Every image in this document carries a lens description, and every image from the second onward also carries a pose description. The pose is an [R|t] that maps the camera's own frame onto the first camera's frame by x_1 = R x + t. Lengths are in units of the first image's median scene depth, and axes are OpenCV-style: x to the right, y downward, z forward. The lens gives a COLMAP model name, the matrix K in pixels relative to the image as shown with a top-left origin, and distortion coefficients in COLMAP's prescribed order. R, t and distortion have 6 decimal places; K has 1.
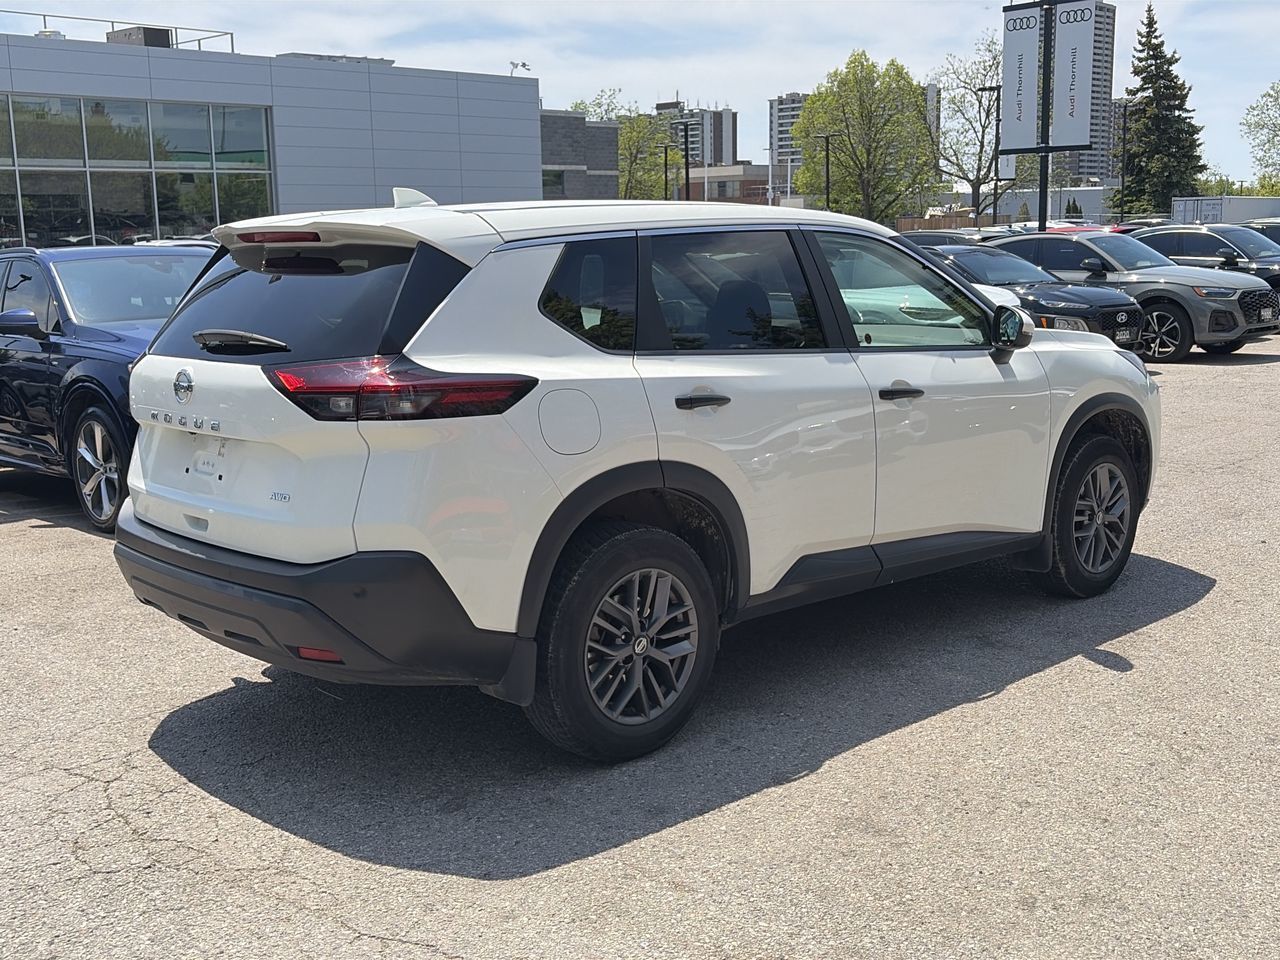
lens RADIAL K [[1426.7, 0, 624.9], [0, 1426.7, 481.9], [0, 0, 1]] dist [0.128662, -0.366381]
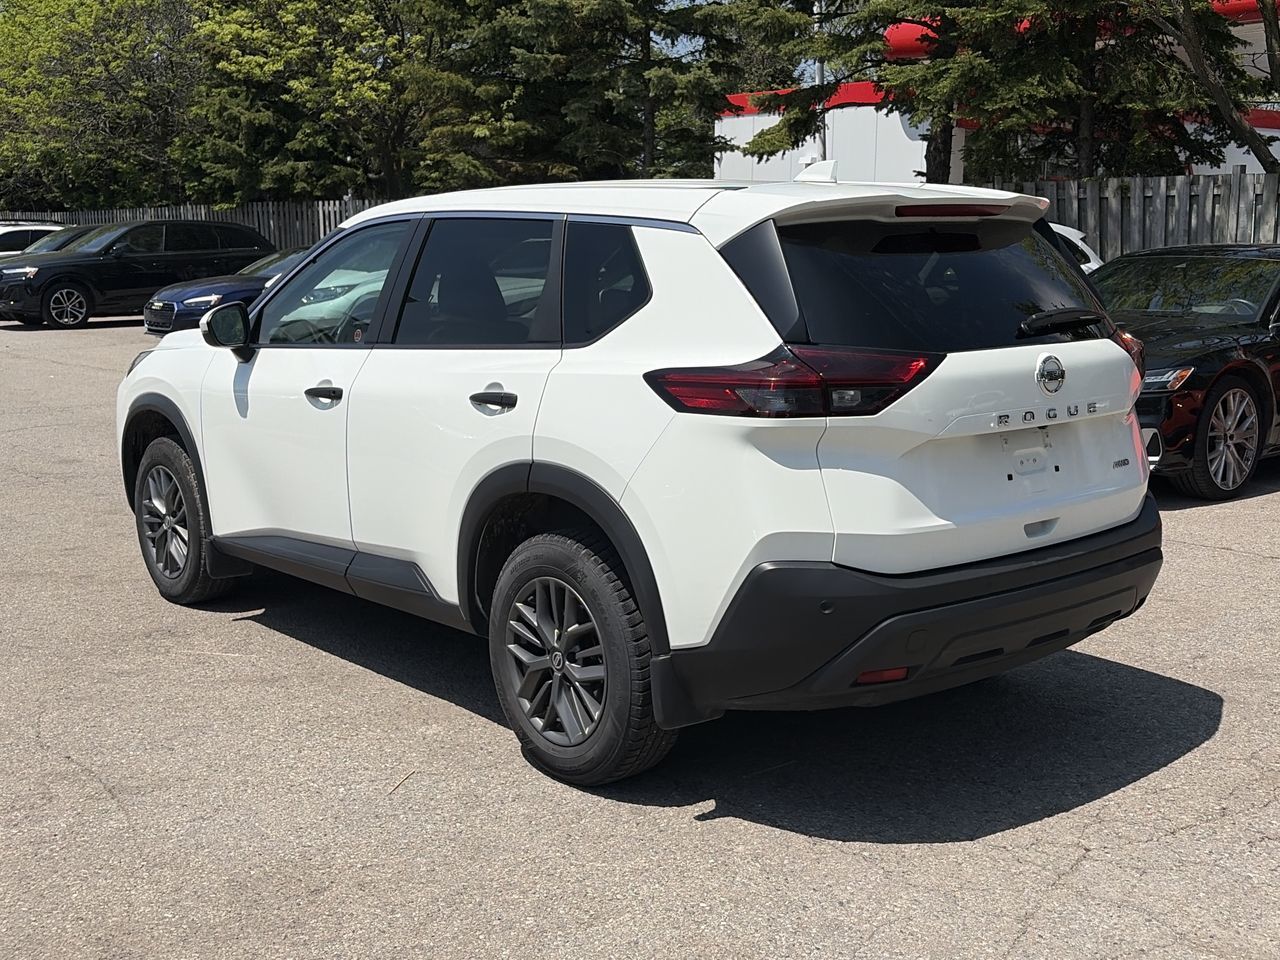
lens RADIAL K [[1471.1, 0, 640.0], [0, 1471.1, 480.0], [0, 0, 1]] dist [0.207416, -0.720469]
pose [[0.050461, -0.149295, 0.987504, -1.034749], [0.170875, 0.975475, 0.138744, -0.145374], [-0.984000, 0.161739, 0.074734, 0.995862]]
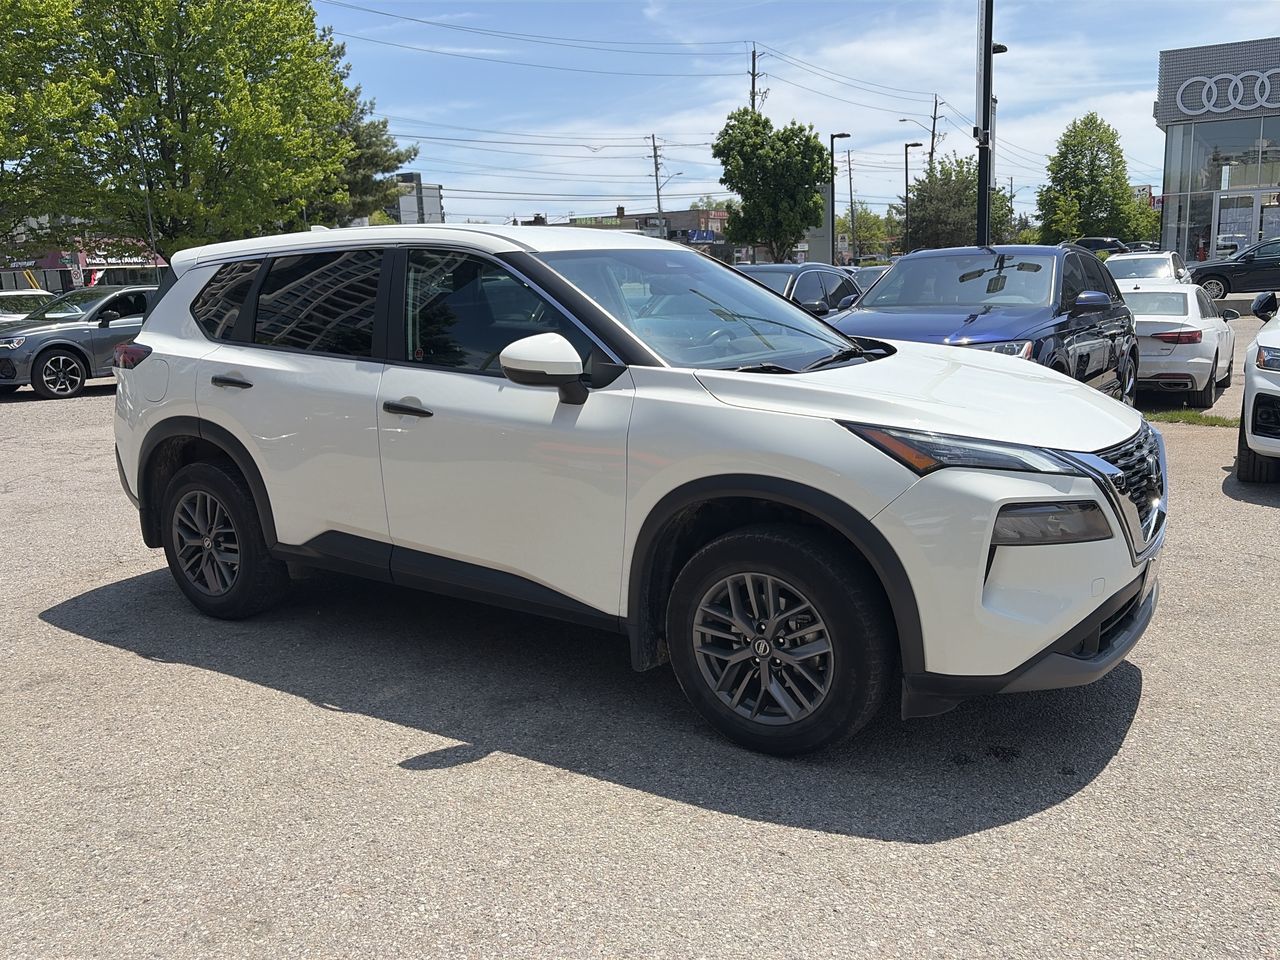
lens RADIAL K [[1051.8, 0, 640.0], [0, 1051.8, 480.0], [0, 0, 1]] dist [0.052183, -0.065678]
pose [[0.233180, 0.202516, -0.951112, 0.971300], [-0.136327, 0.975223, 0.174227, -0.168924], [0.962830, 0.089036, 0.255011, 0.984462]]
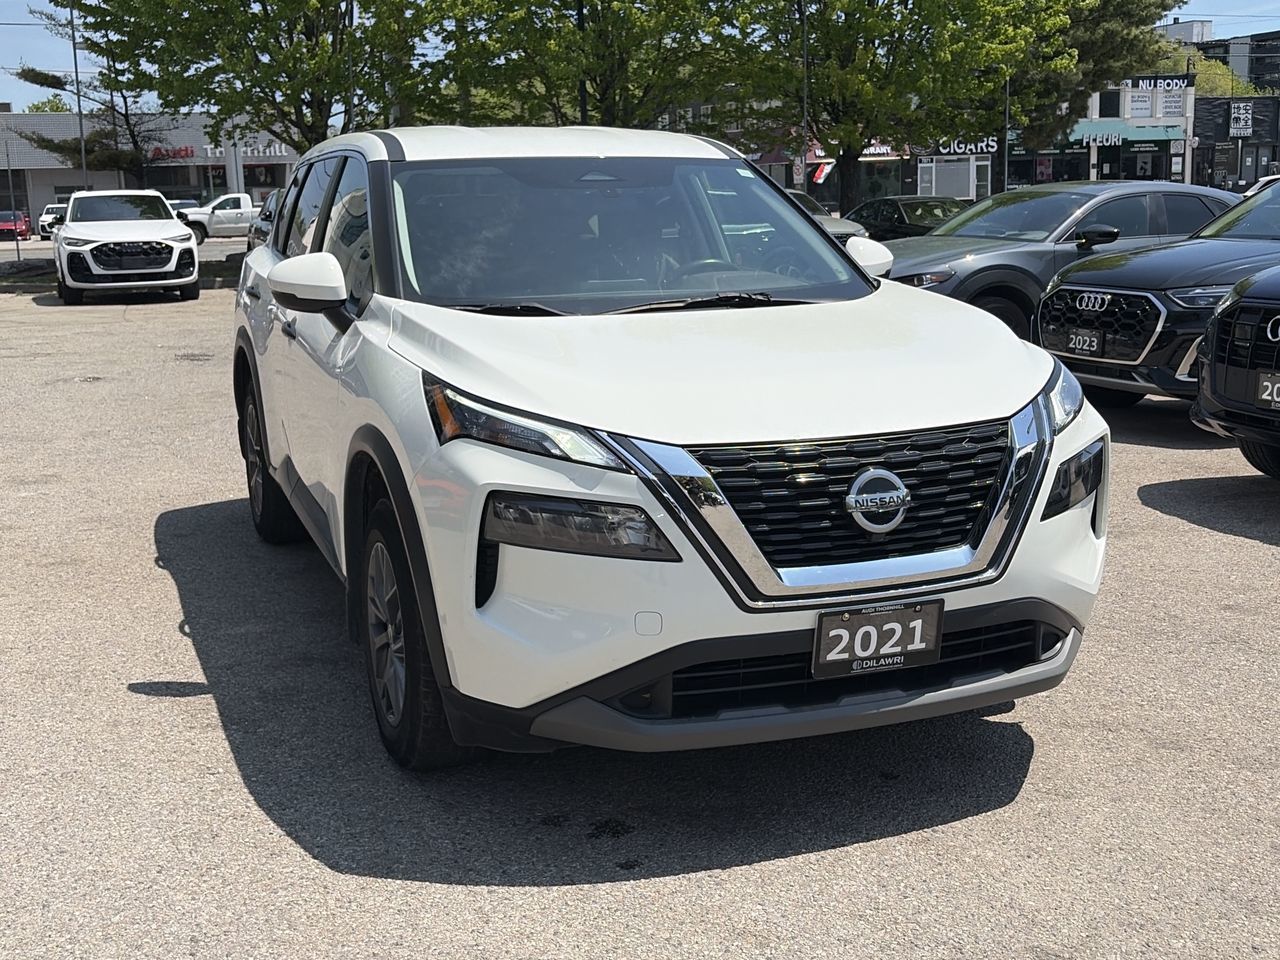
lens RADIAL K [[1471.1, 0, 640.0], [0, 1471.1, 480.0], [0, 0, 1]] dist [0.207416, -0.720469]
pose [[-0.375999, 0.205466, -0.903553, 1.027283], [-0.130022, 0.953760, 0.270990, -0.266849], [0.917452, 0.219373, -0.331898, 1.578084]]
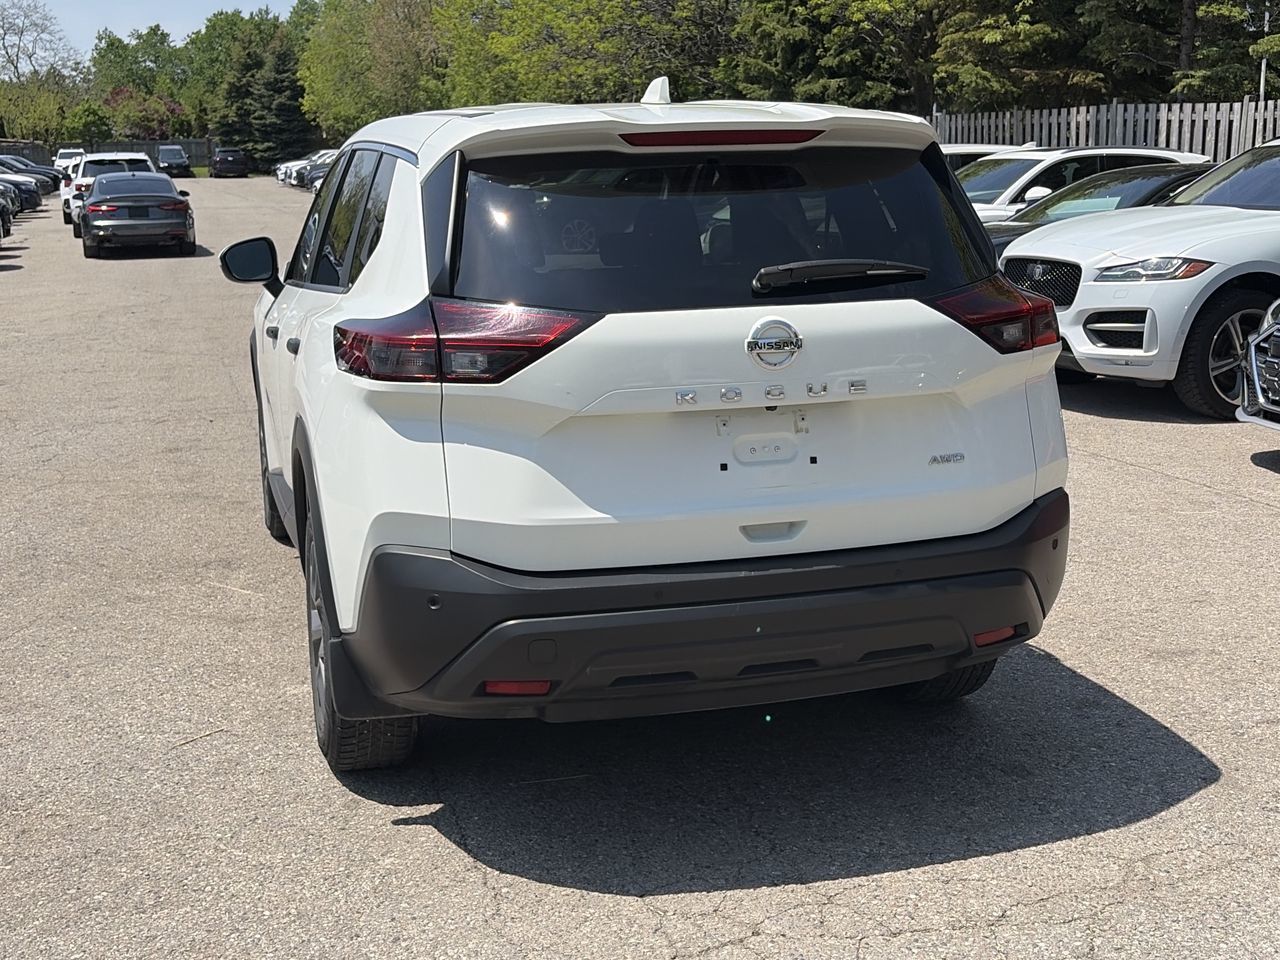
lens RADIAL K [[1591.7, 0, 640.0], [0, 1591.7, 480.0], [0, 0, 1]] dist [0.158324, -0.496922]
pose [[0.452733, -0.166493, 0.875964, -0.874092], [0.156778, 0.981971, 0.105613, -0.078713], [-0.877755, 0.089517, 0.470673, 0.576866]]
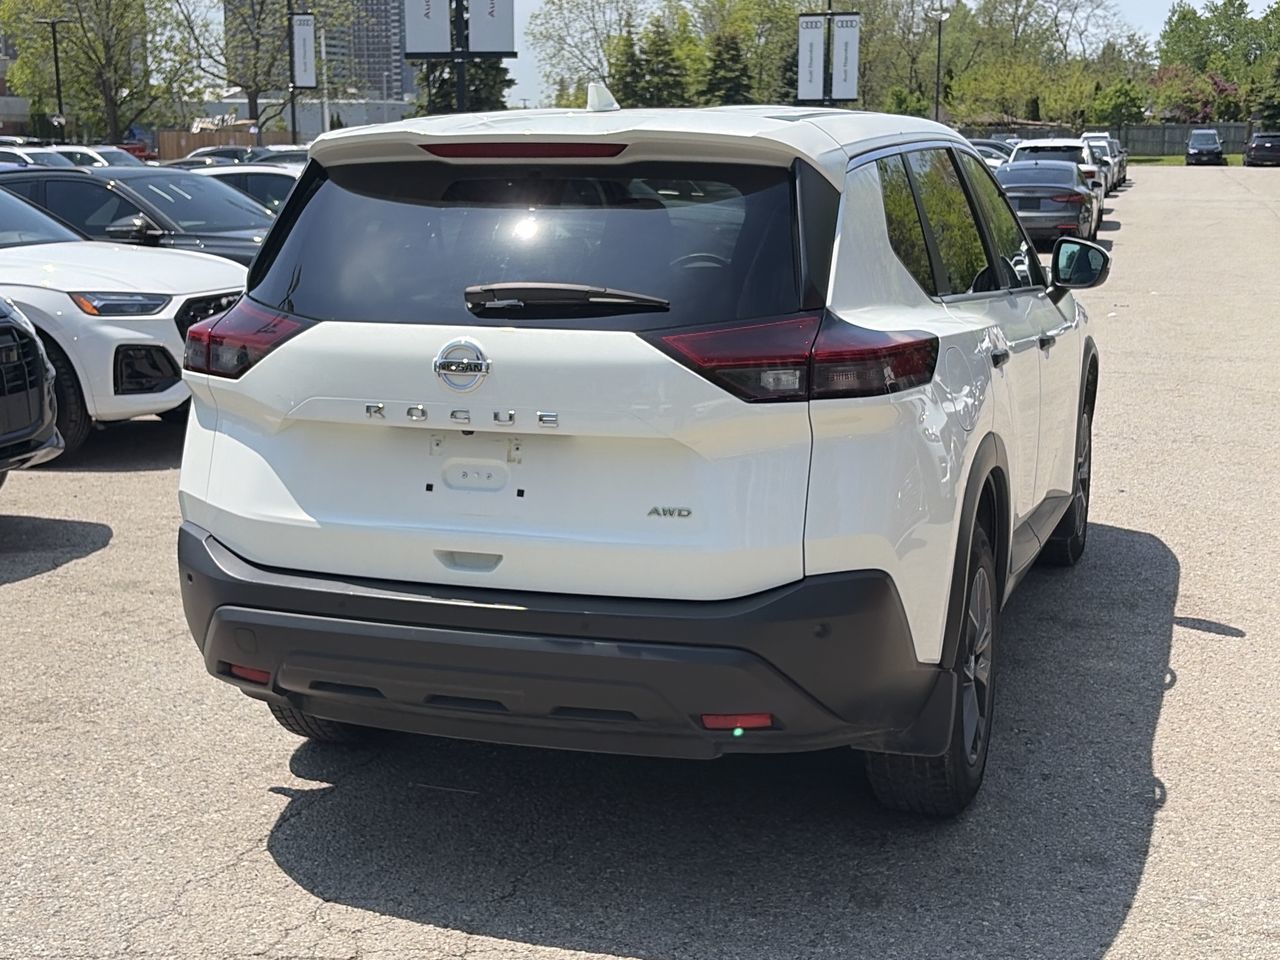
lens RADIAL K [[1755.9, 0, 629.2], [0, 1755.9, 485.7], [0, 0, 1]] dist [0.175333, -0.608397]
pose [[0.886378, -0.070991, 0.457487, -0.523638], [0.064167, 0.997474, 0.030463, -0.024553], [-0.458494, 0.002354, 0.888694, 0.176262]]
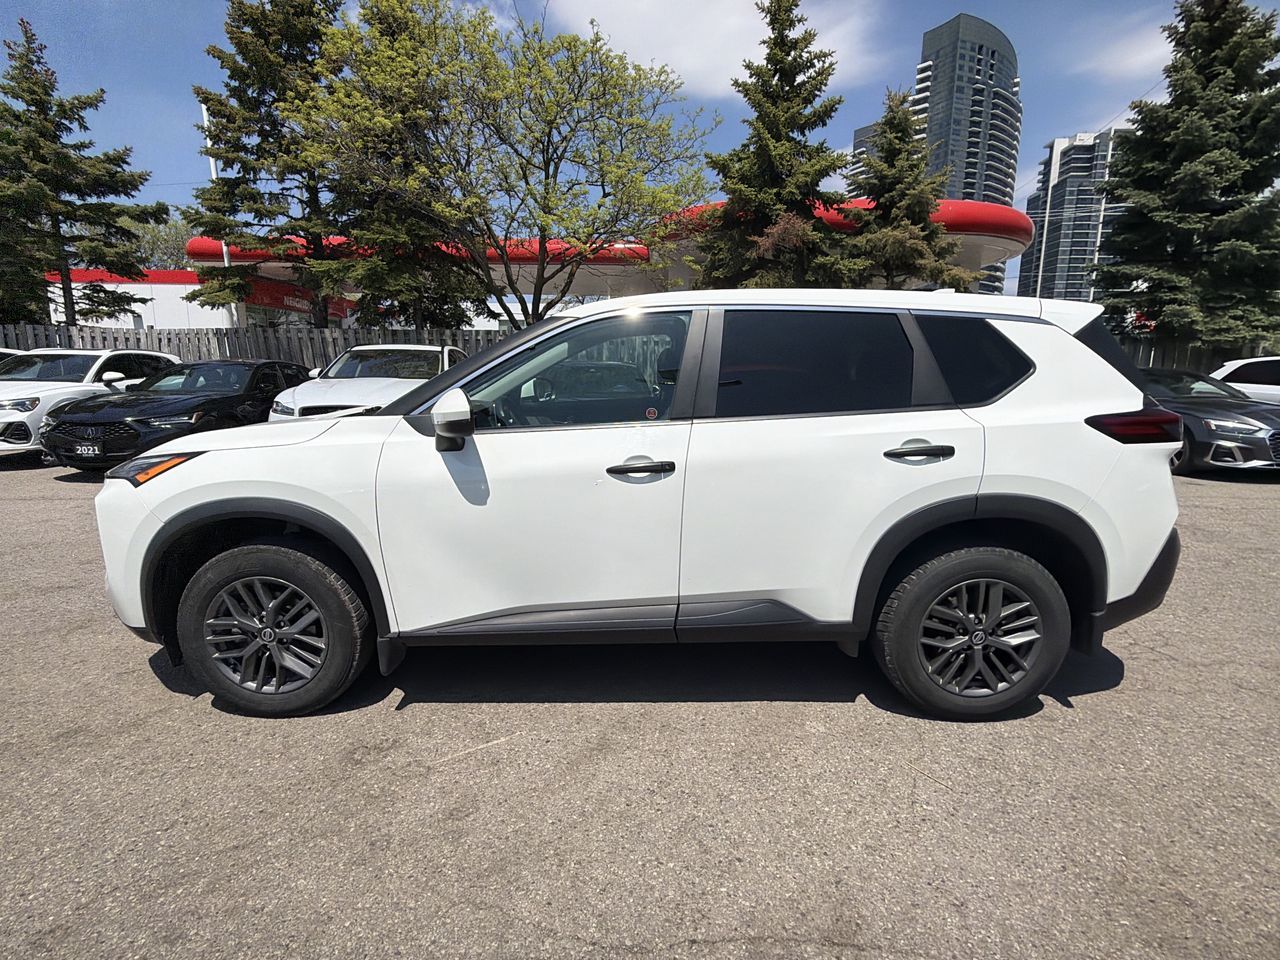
lens RADIAL K [[647.5, 0, 640.0], [0, 647.5, 480.0], [0, 0, 1]] dist [0.001227, -0.000353]
pose [[-0.735699, -0.106845, 0.668829, -0.361074], [0.119840, 0.951365, 0.283801, -0.225574], [-0.666623, 0.288944, -0.687114, 1.597299]]
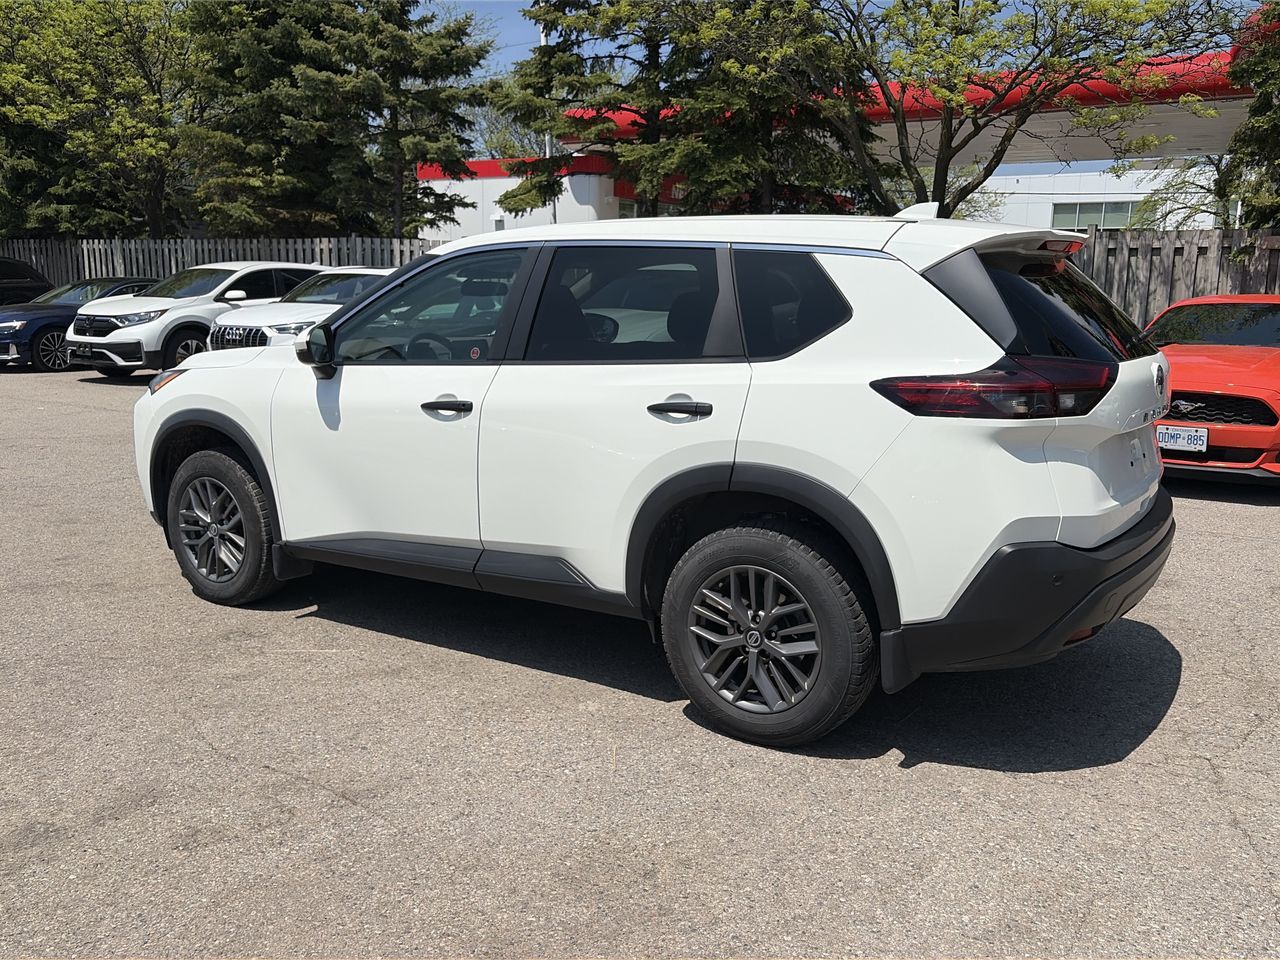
lens RADIAL K [[1141.8, 0, 640.0], [0, 1141.8, 480.0], [0, 0, 1]] dist [0.025247, -0.001576]
pose [[-0.234804, -0.156793, 0.959314, -0.893328], [0.156974, 0.967835, 0.196608, -0.189989], [-0.959284, 0.196752, -0.202639, 1.315190]]
